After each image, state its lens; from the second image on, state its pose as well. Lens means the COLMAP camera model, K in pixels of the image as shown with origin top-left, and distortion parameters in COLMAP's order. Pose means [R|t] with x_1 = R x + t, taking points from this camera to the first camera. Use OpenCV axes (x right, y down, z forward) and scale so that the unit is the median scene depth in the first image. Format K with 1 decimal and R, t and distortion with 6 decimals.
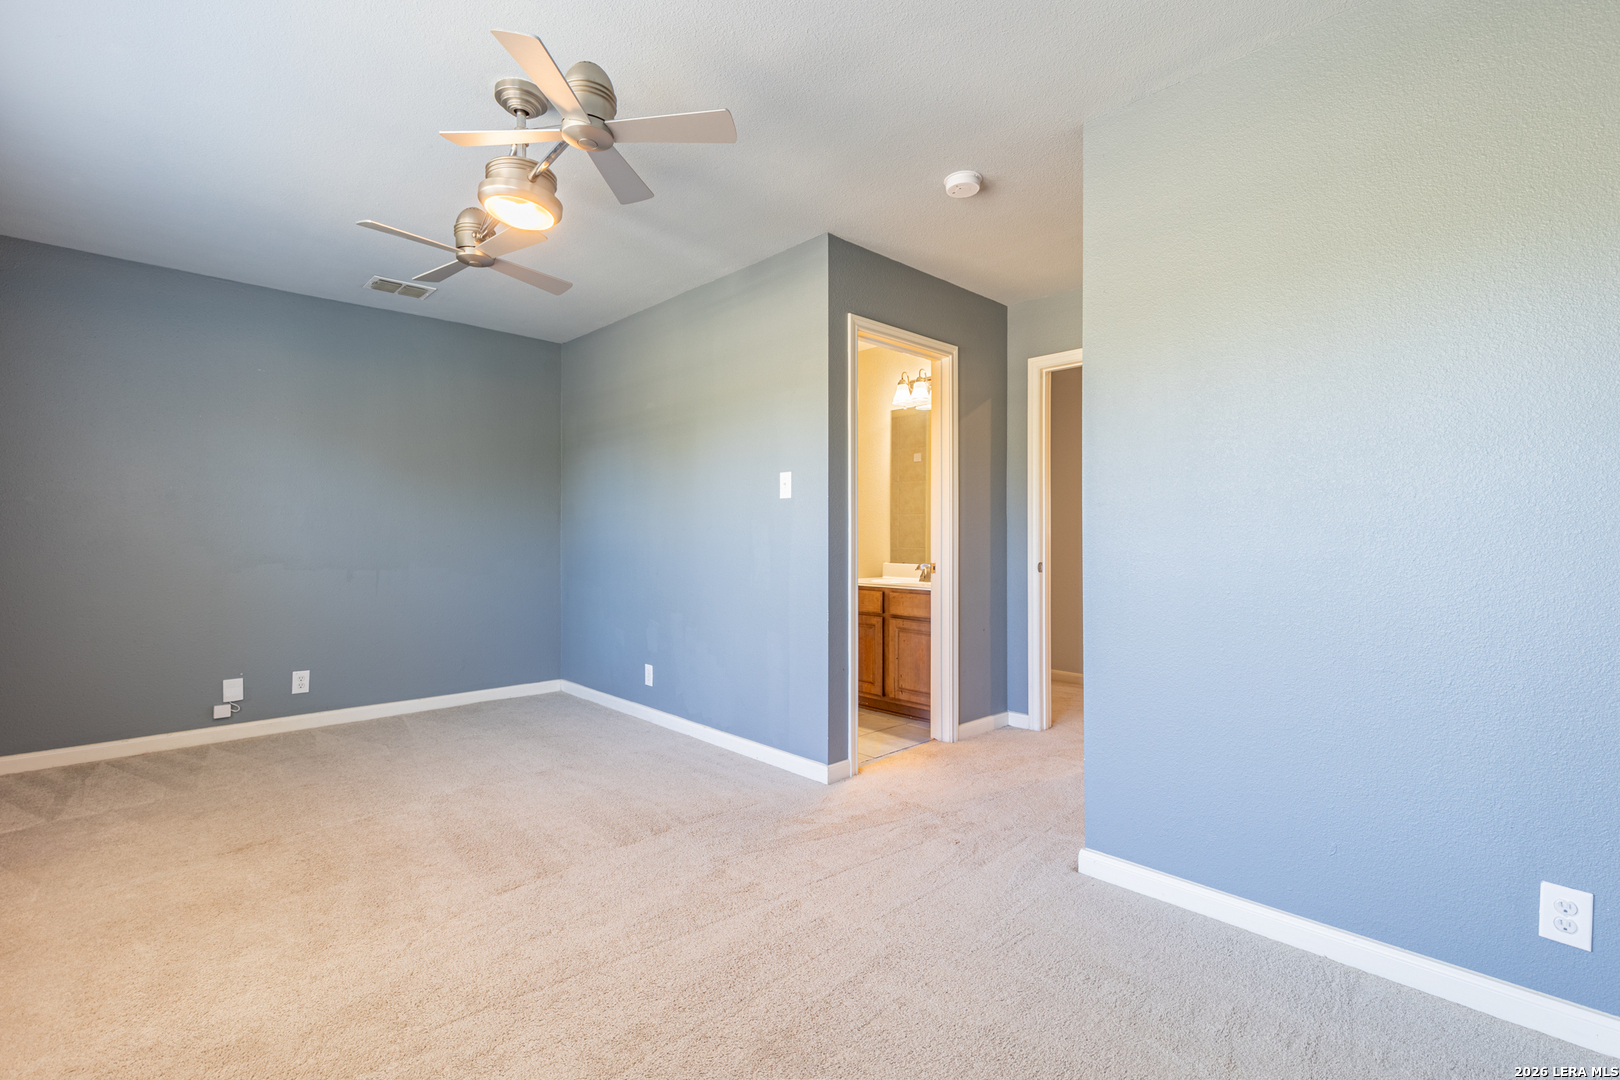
lens RADIAL K [[733.3, 0, 811.3], [0, 733.3, 543.8], [0, 0, 1]] dist [0.007586, -0.000968]
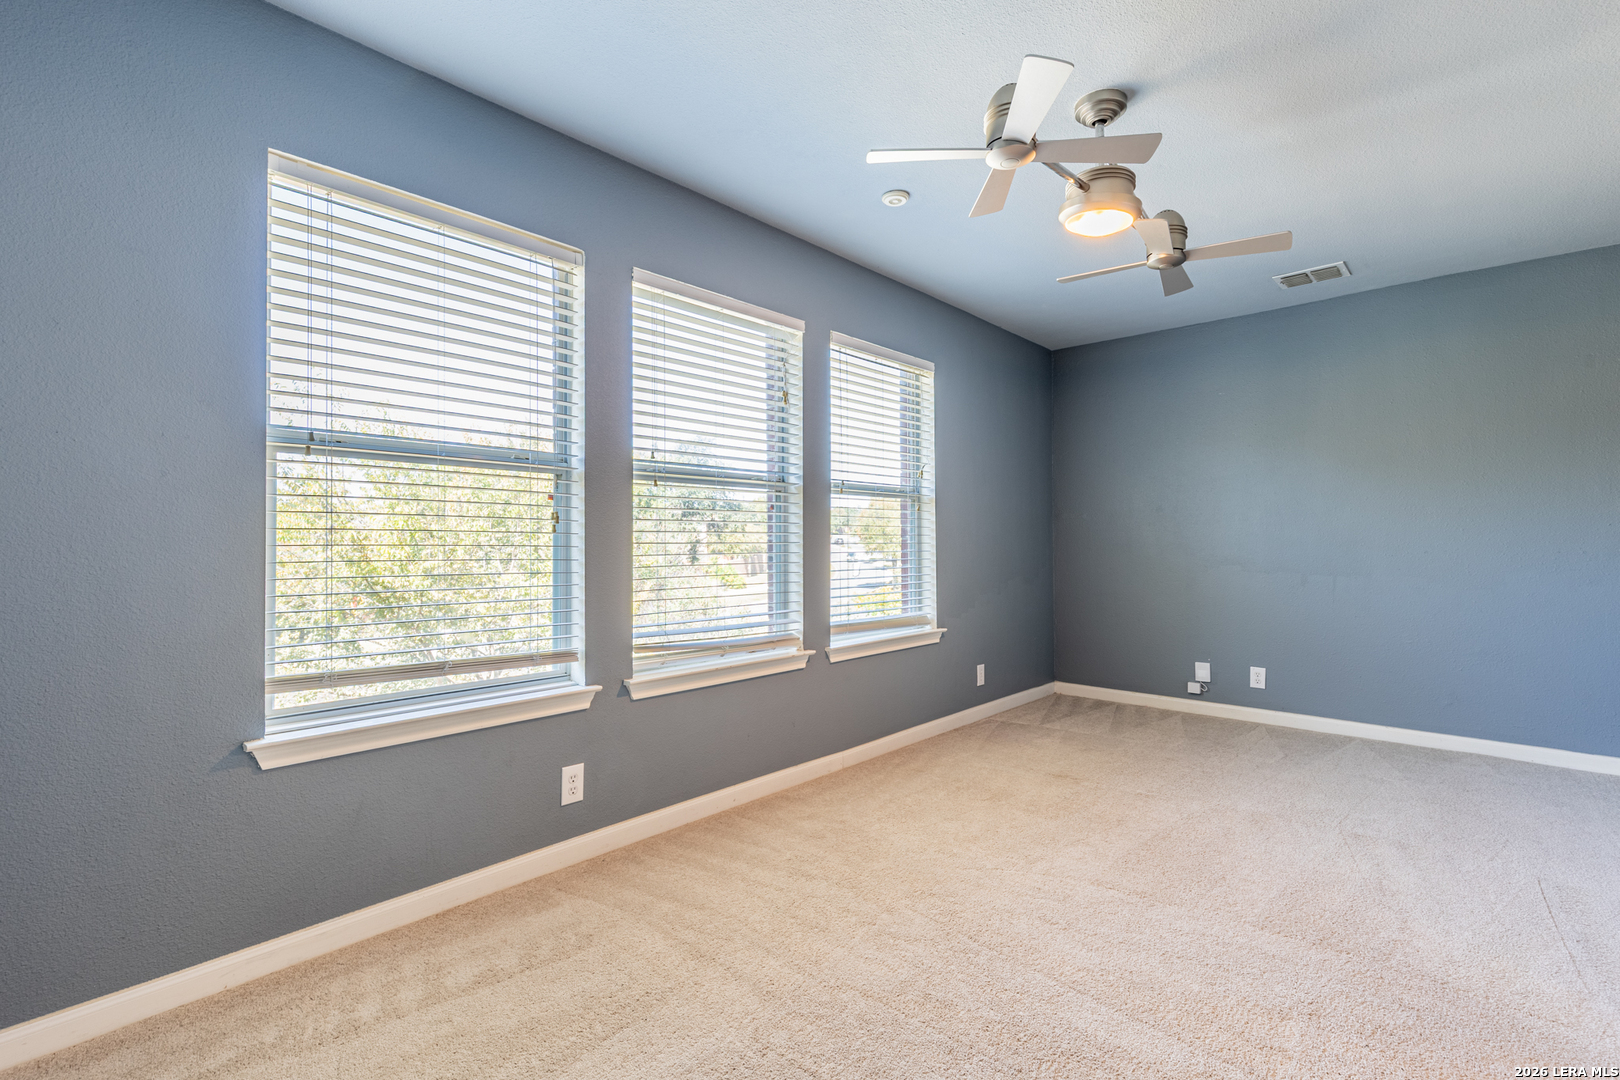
lens RADIAL K [[733.3, 0, 817.0], [0, 733.3, 537.5], [0, 0, 1]] dist [0.007586, -0.000968]
pose [[0.062580, -0.007786, -0.998010, 0.452897], [-0.007964, 0.999934, -0.008301, -0.000115], [0.998008, 0.008468, 0.062514, 0.416229]]
